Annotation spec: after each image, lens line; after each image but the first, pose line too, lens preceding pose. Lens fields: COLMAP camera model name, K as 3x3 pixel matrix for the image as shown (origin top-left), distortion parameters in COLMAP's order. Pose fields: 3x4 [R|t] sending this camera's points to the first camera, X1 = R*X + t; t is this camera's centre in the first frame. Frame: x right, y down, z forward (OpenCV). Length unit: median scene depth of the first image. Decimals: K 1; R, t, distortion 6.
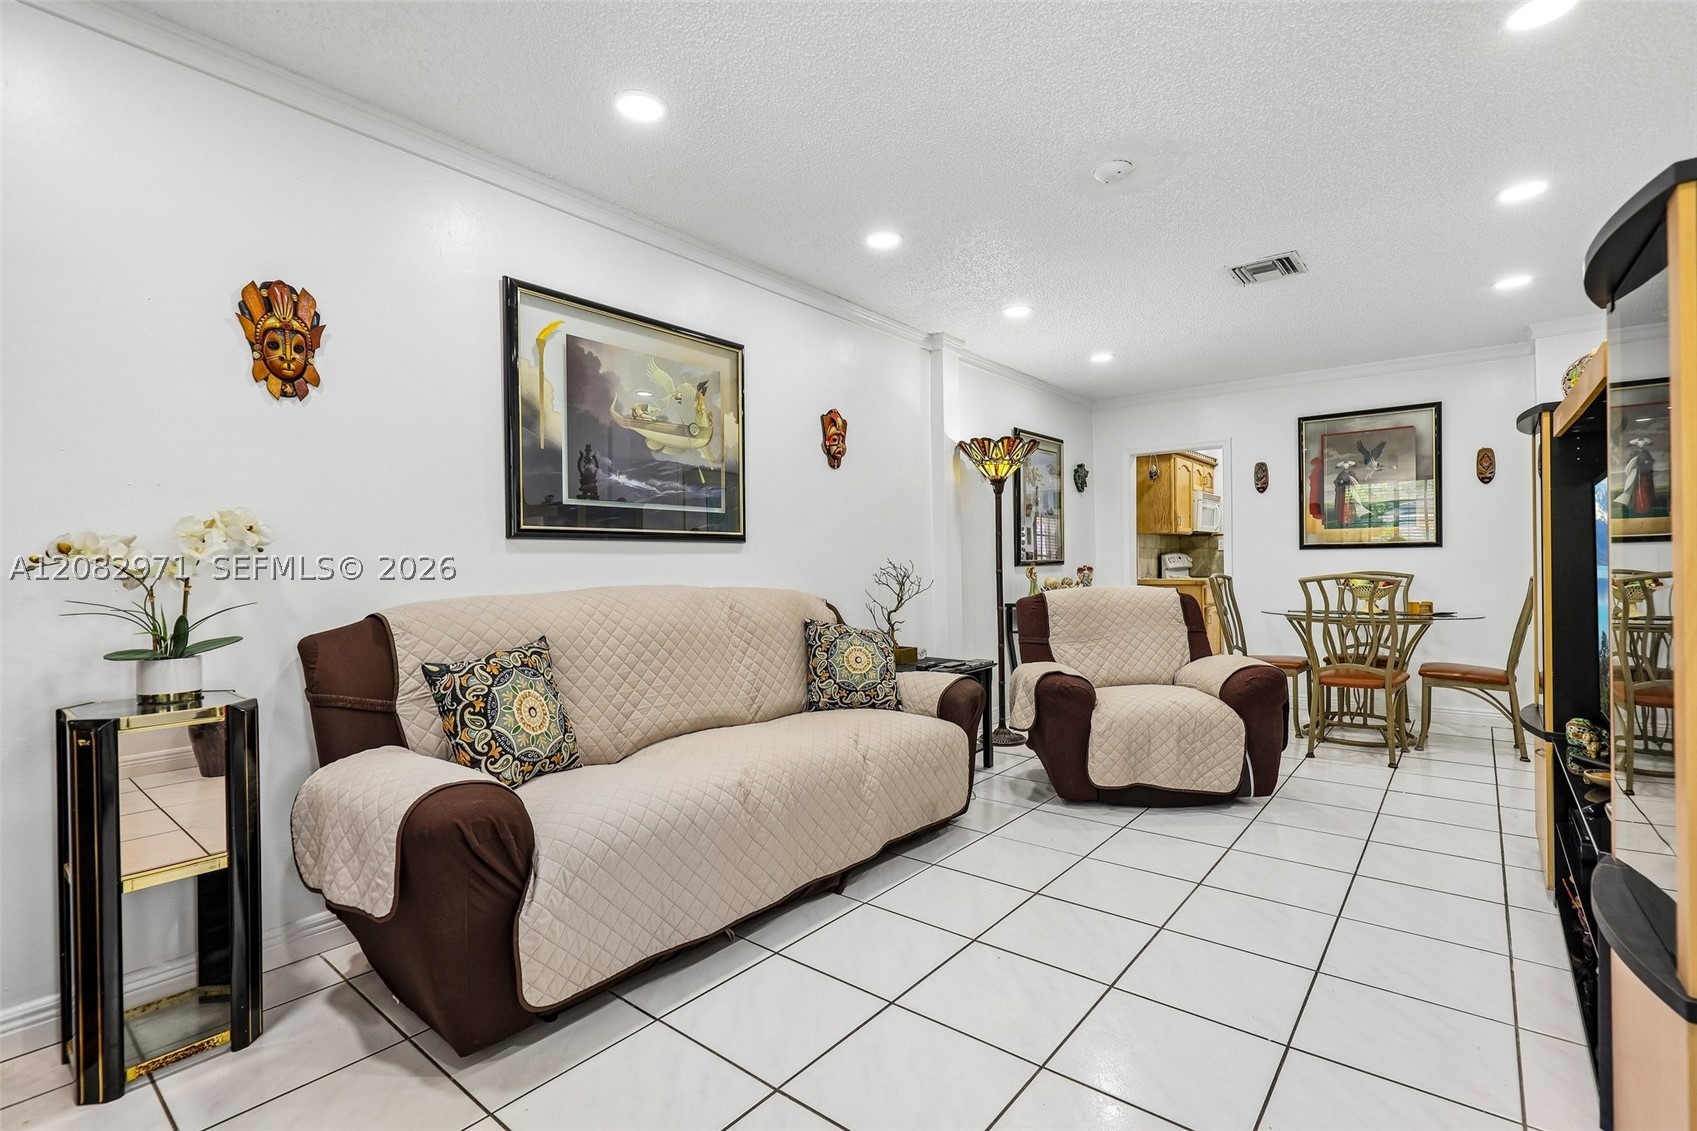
lens RADIAL K [[771.2, 0, 857.4], [0, 771.2, 568.5], [0, 0, 1]] dist [0.002094, -0.000760]
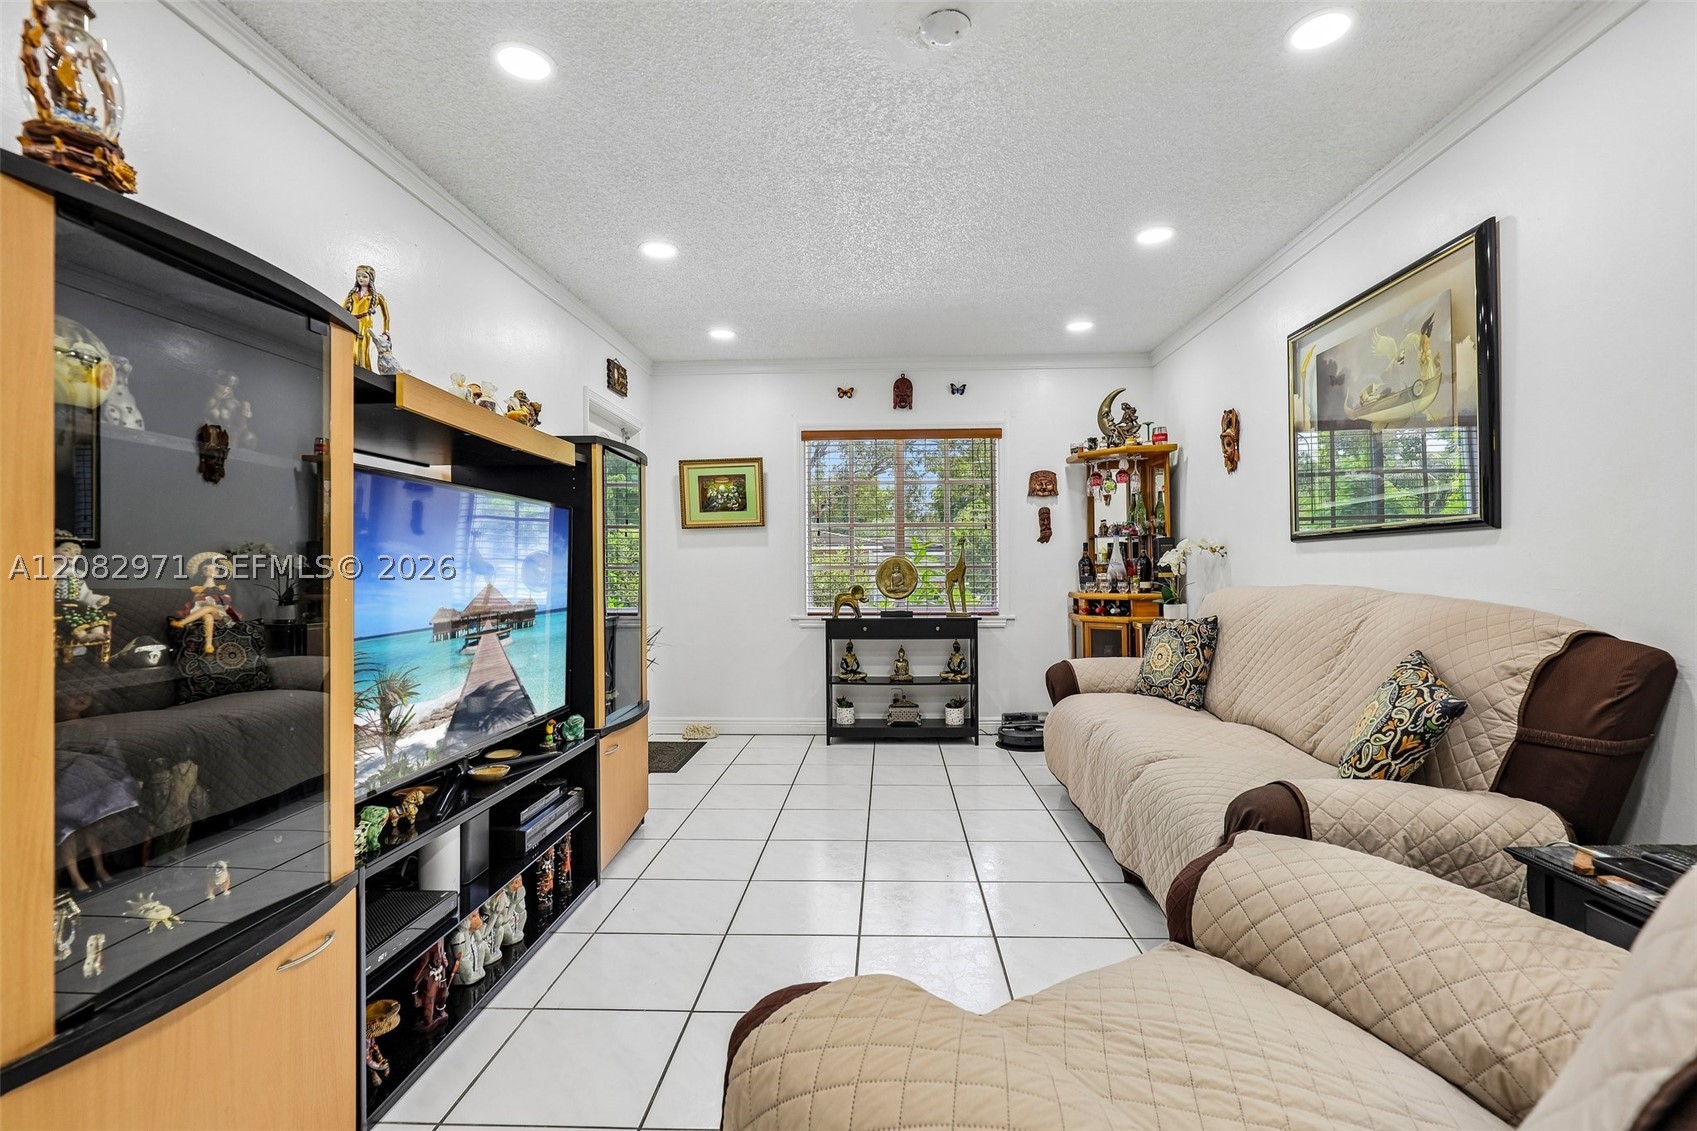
lens RADIAL K [[771.2, 0, 859.9], [0, 771.2, 568.3], [0, 0, 1]] dist [0.002094, -0.000760]
pose [[-0.799568, 0.023627, -0.600111, 0.510244], [0.025044, 0.999668, 0.005991, -0.013437], [0.600053, -0.010239, -0.799895, 0.929154]]
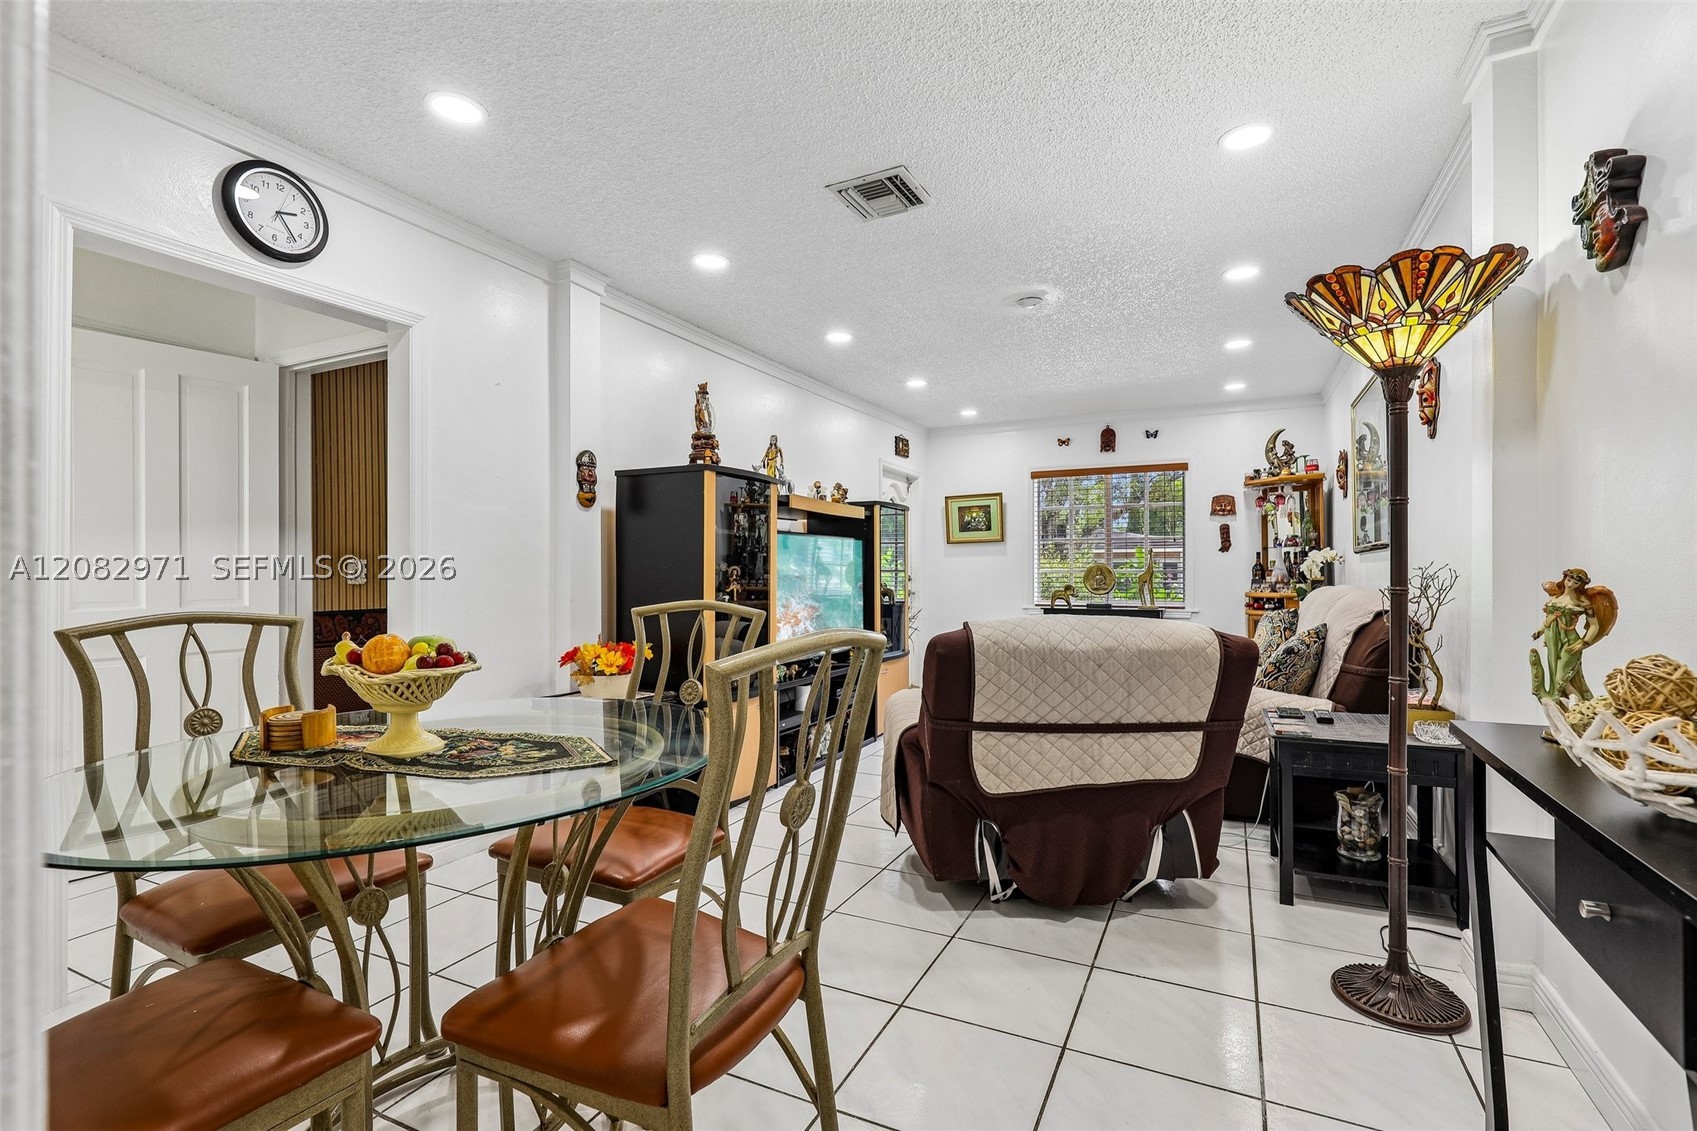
lens RADIAL K [[771.2, 0, 855.3], [0, 771.2, 567.1], [0, 0, 1]] dist [0.002094, -0.000760]
pose [[-0.974199, 0.019157, -0.224877, 0.595882], [0.021674, 0.999727, -0.008728, -0.012199], [0.224648, -0.013377, -0.974348, 1.415741]]
